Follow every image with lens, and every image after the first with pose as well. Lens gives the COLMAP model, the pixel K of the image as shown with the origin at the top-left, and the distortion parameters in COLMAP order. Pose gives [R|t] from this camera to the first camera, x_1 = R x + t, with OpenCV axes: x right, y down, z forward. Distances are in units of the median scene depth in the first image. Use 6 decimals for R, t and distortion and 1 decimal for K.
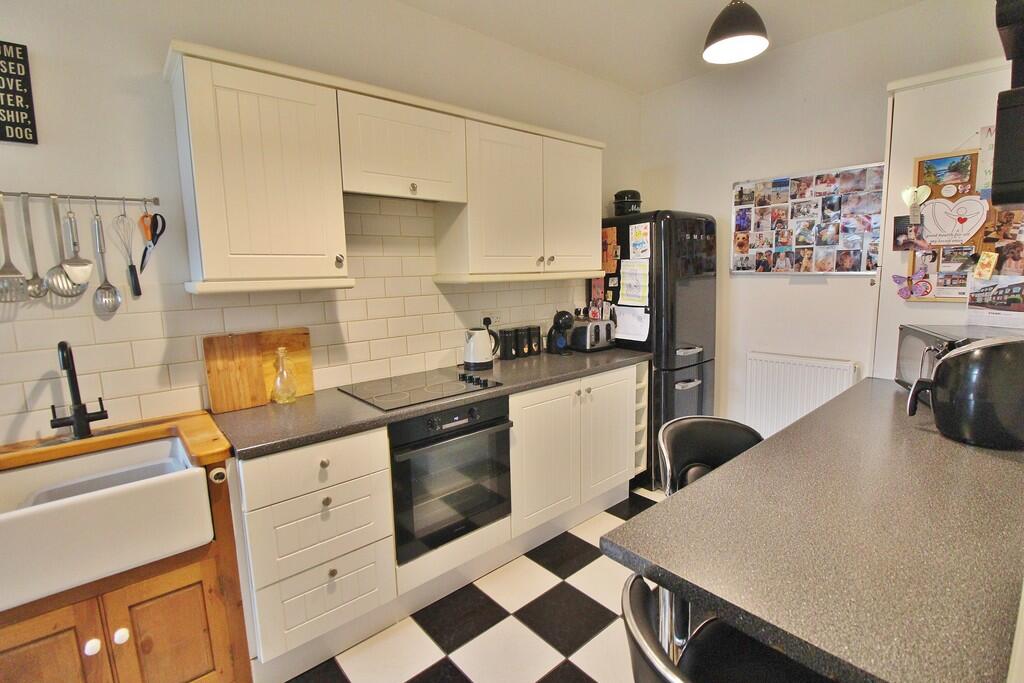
lens RADIAL K [[475.2, 0, 518.6], [0, 475.2, 340.1], [0, 0, 1]] dist [0.002252, -0.001741]
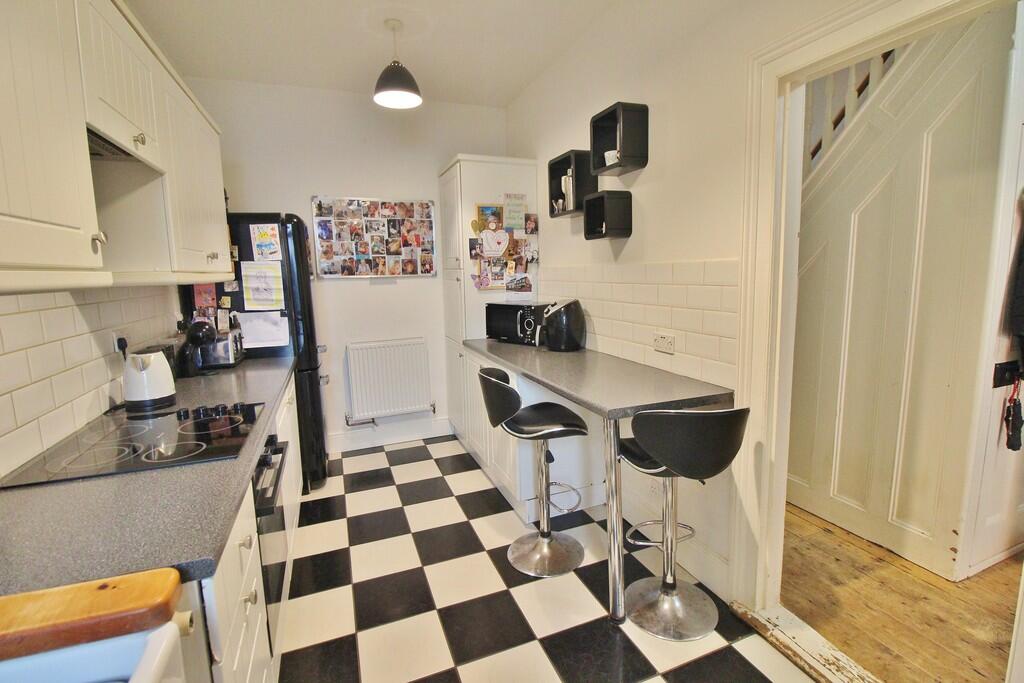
lens RADIAL K [[475.2, 0, 514.0], [0, 475.2, 338.1], [0, 0, 1]] dist [0.002252, -0.001741]
pose [[0.356637, -0.117635, 0.926807, -0.486649], [0.151631, 0.986176, 0.066822, -0.006612], [-0.921856, 0.116702, 0.369544, 0.212421]]
